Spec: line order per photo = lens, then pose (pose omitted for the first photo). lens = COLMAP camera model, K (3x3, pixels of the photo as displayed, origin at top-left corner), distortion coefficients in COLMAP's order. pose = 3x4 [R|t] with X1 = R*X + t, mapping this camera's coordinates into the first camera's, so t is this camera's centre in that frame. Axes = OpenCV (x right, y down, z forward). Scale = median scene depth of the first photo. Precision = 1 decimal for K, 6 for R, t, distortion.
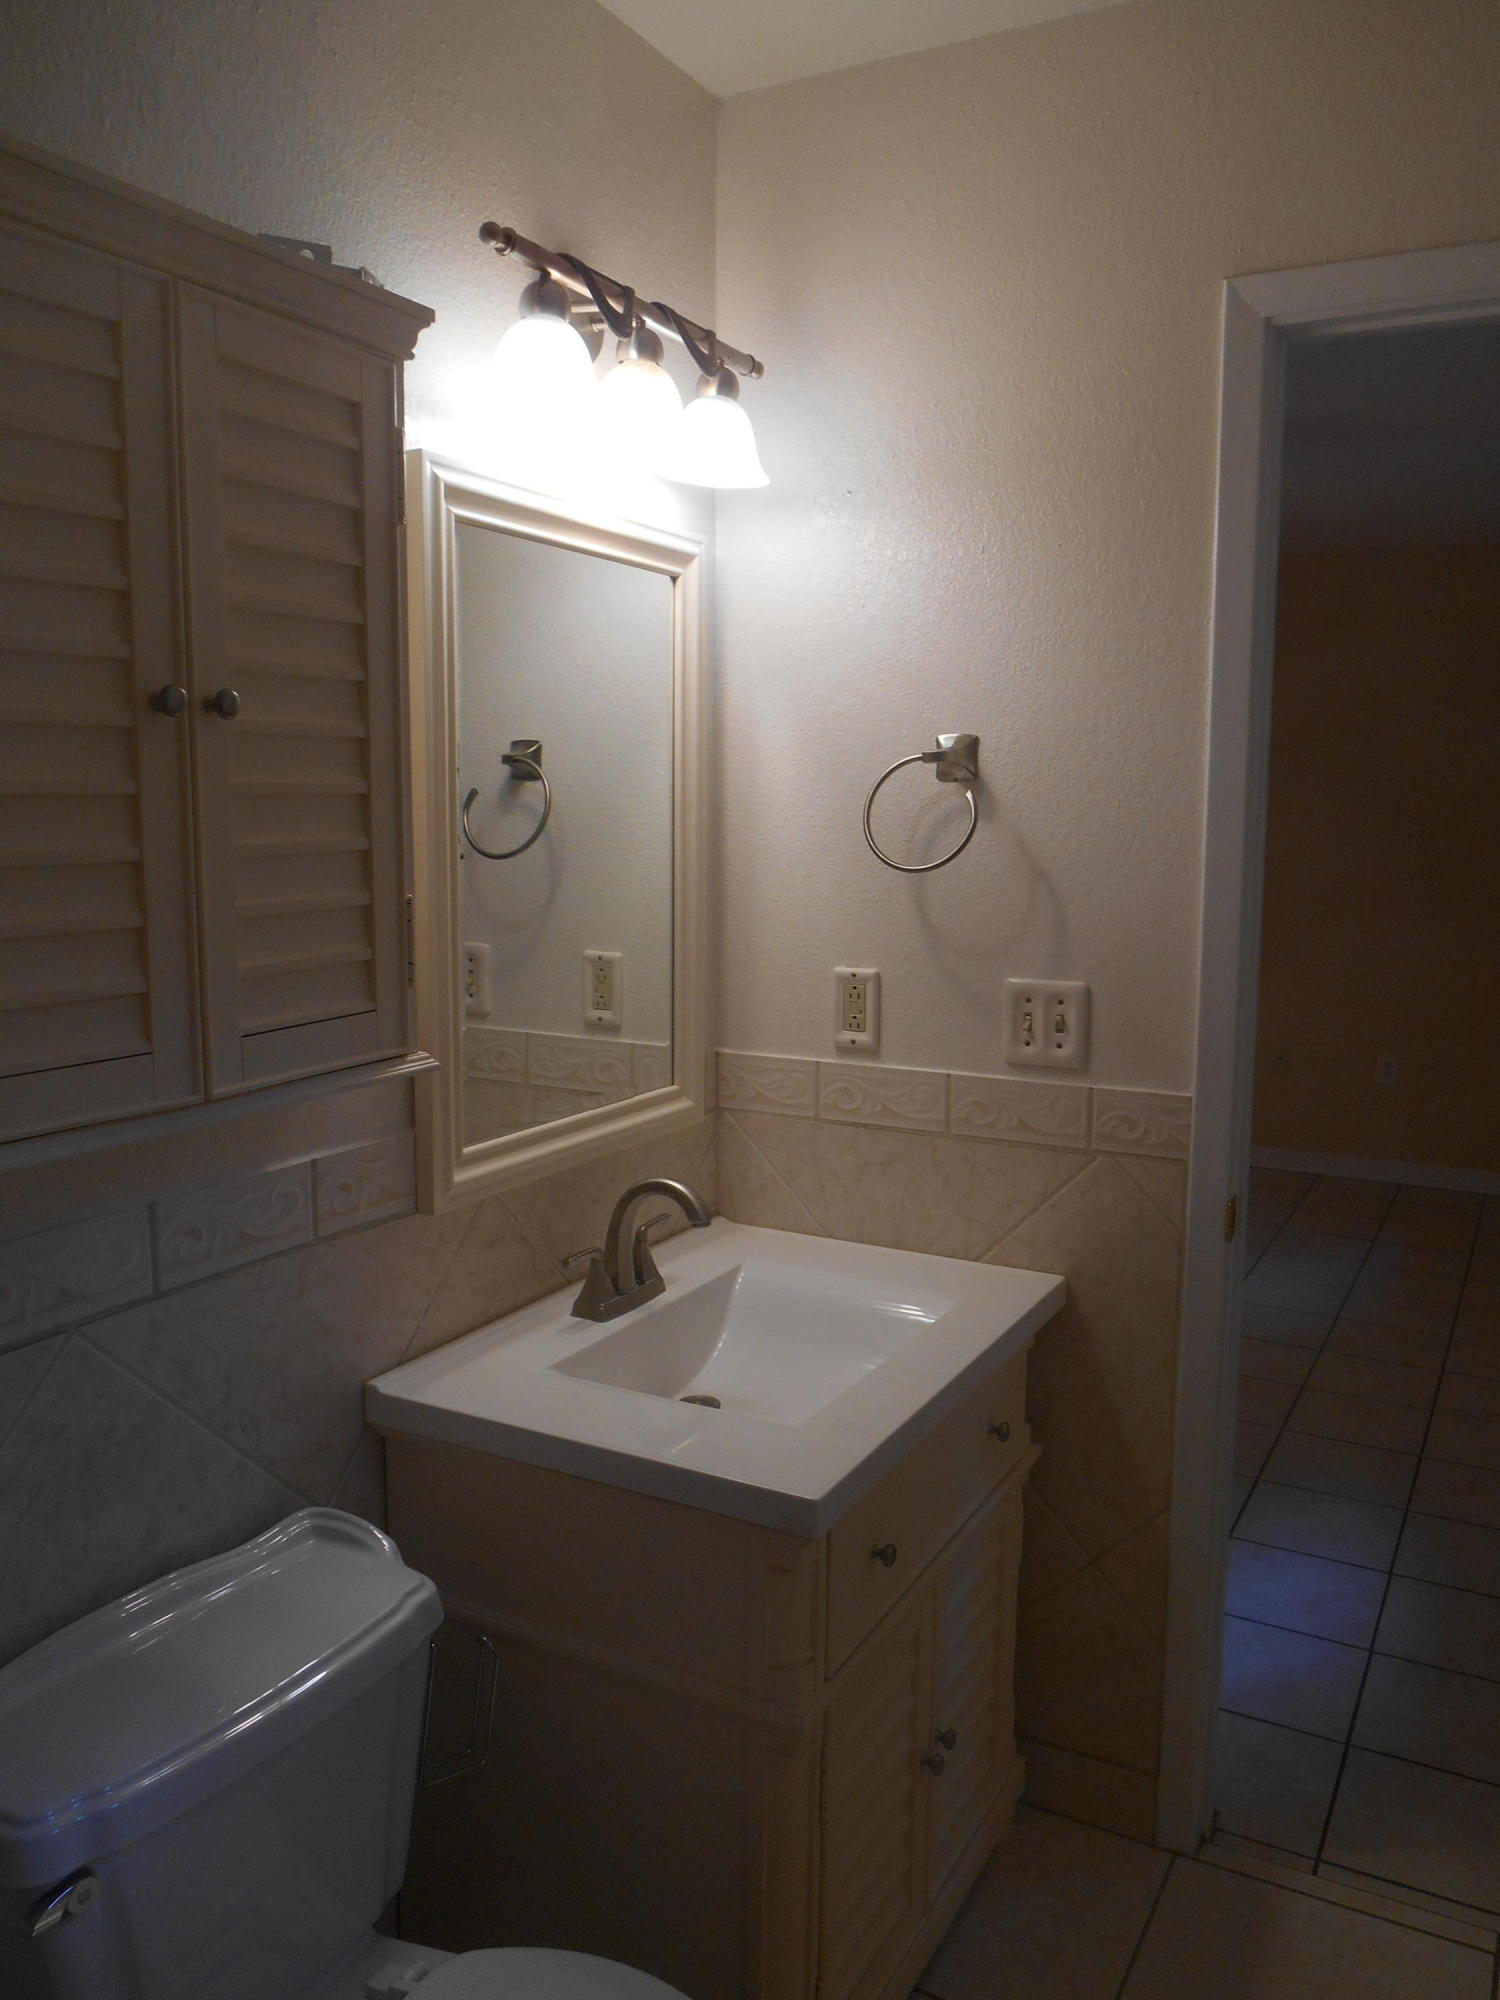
lens RADIAL K [[1535.5, 0, 750.0], [0, 1535.5, 1000.0], [0, 0, 1]] dist [-0.014875, -0.001033]
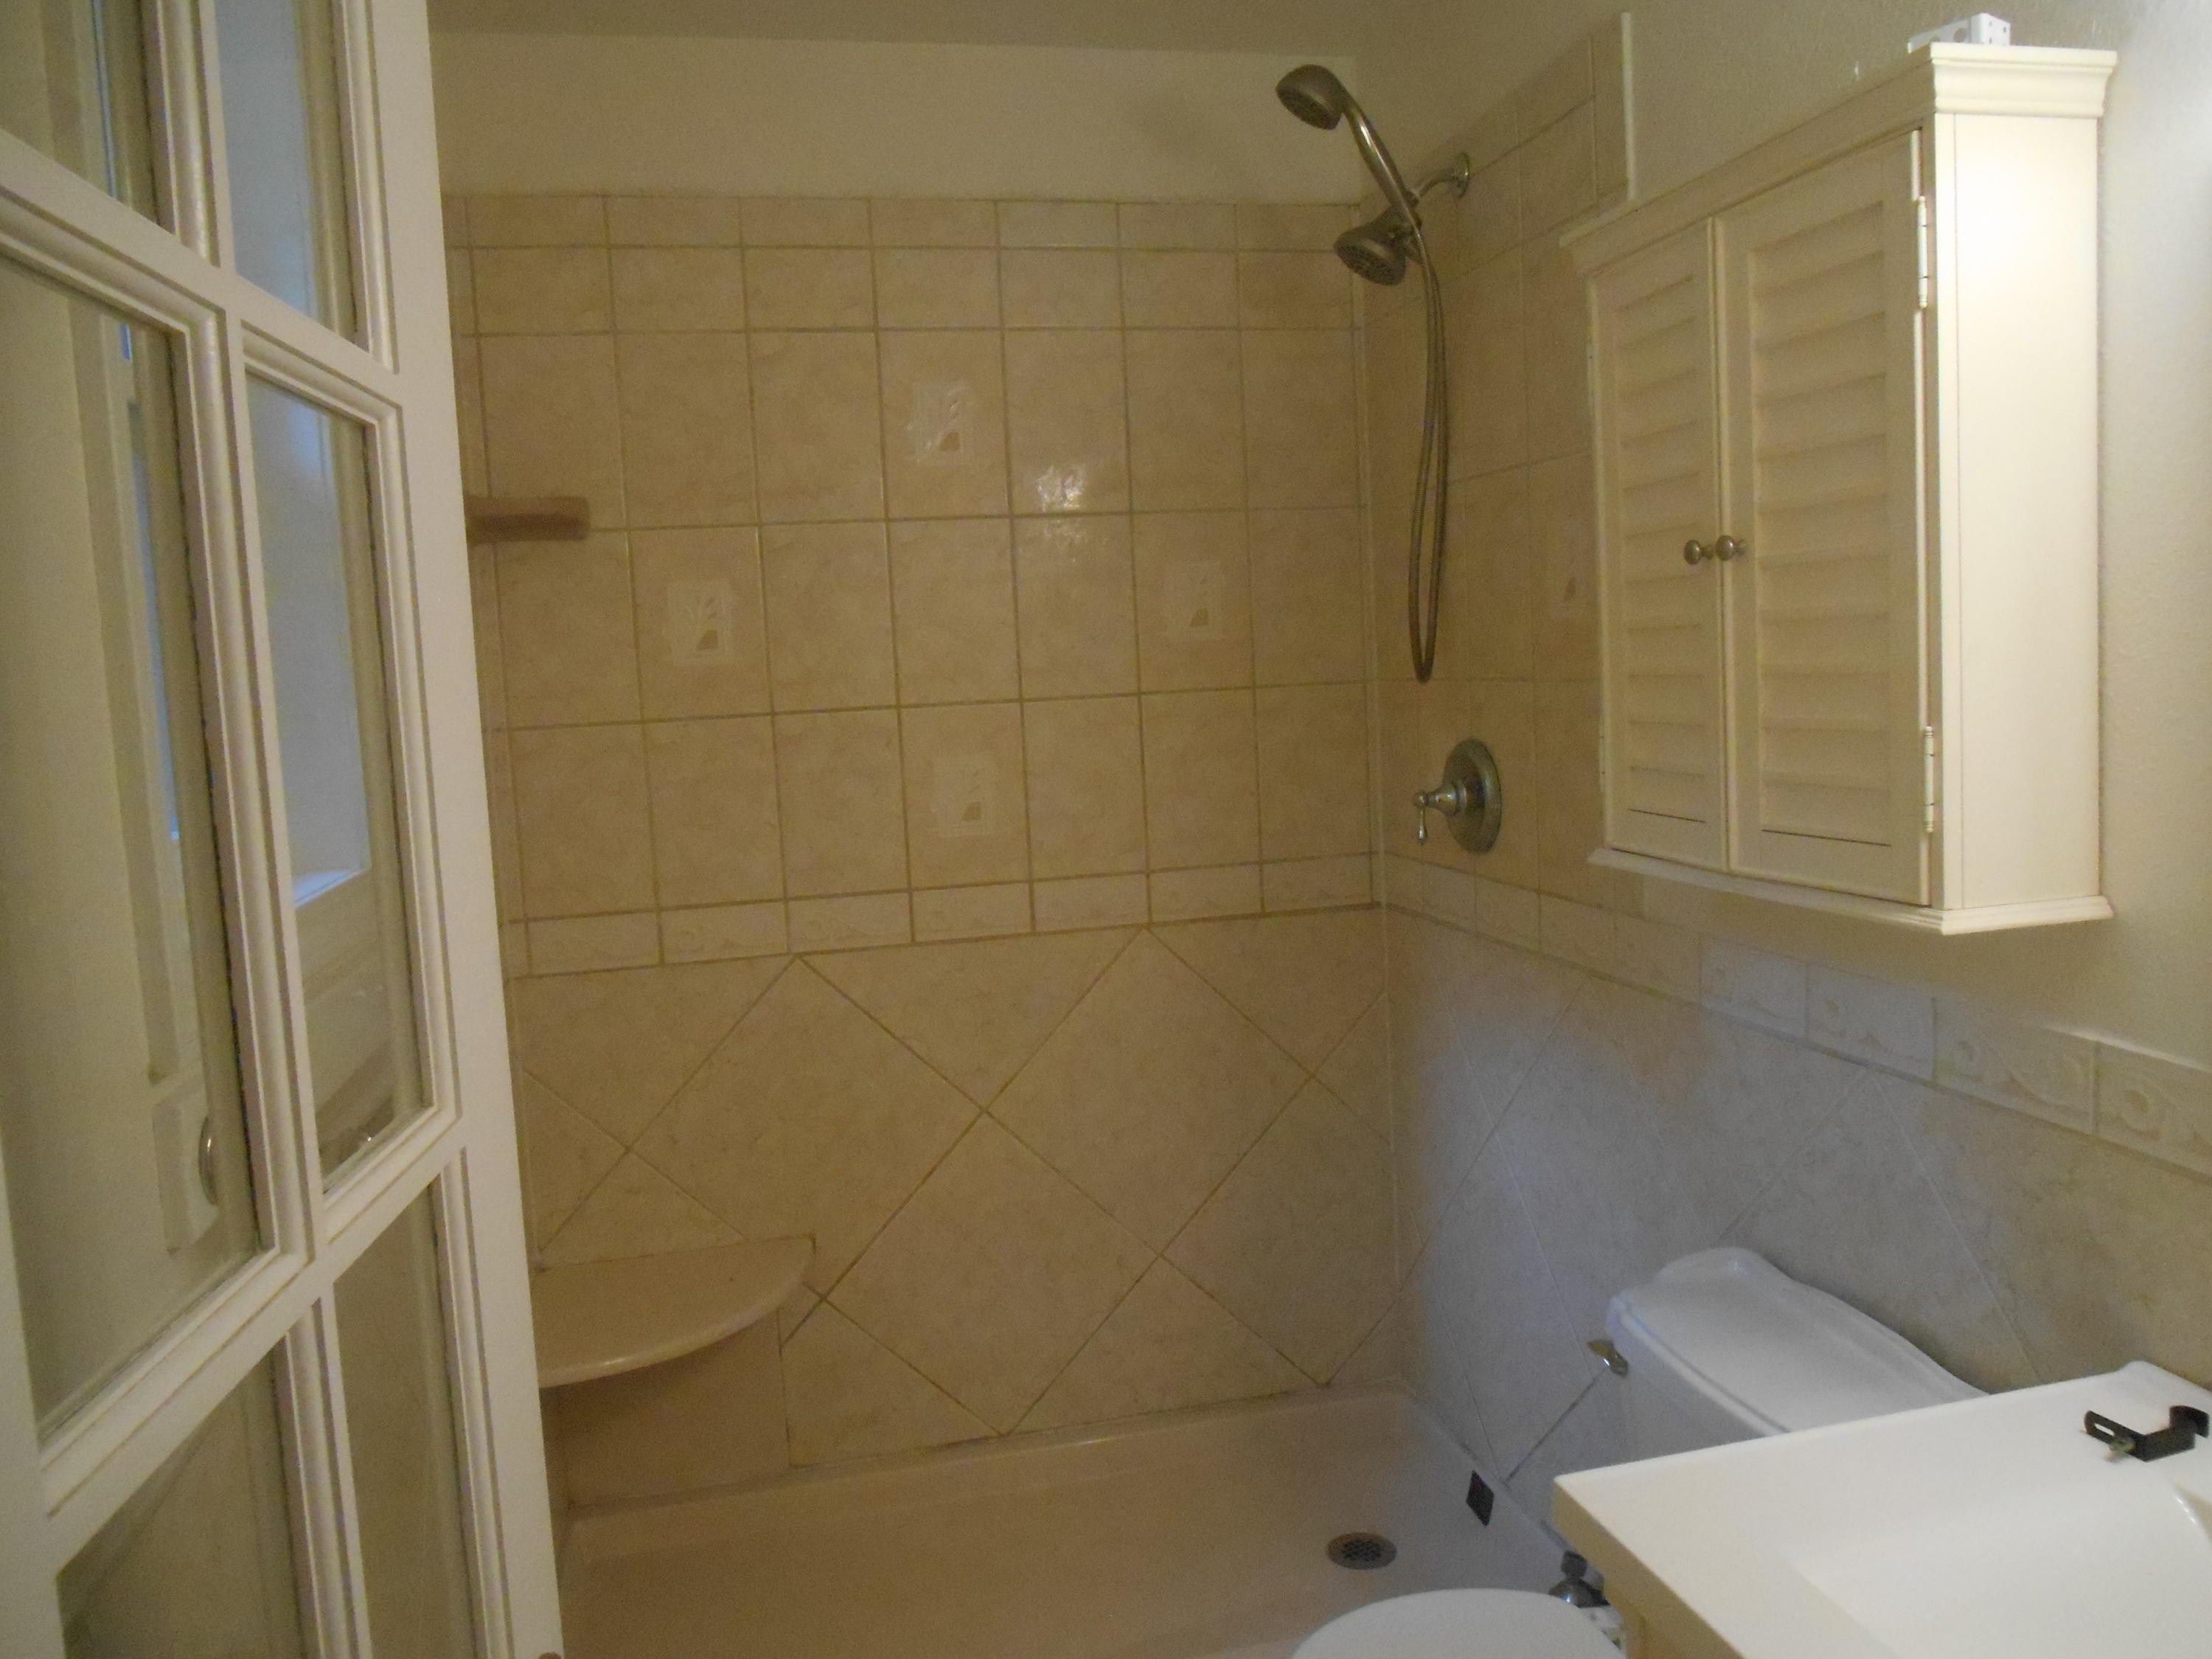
lens RADIAL K [[1698.3, 0, 1106.0], [0, 1698.3, 829.5], [0, 0, 1]] dist [-0.014875, -0.001033]
pose [[-0.751252, 0.096820, -0.652876, 0.767608], [-0.040355, 0.980593, 0.191856, -0.176902], [0.658781, 0.170479, -0.732765, 1.414308]]
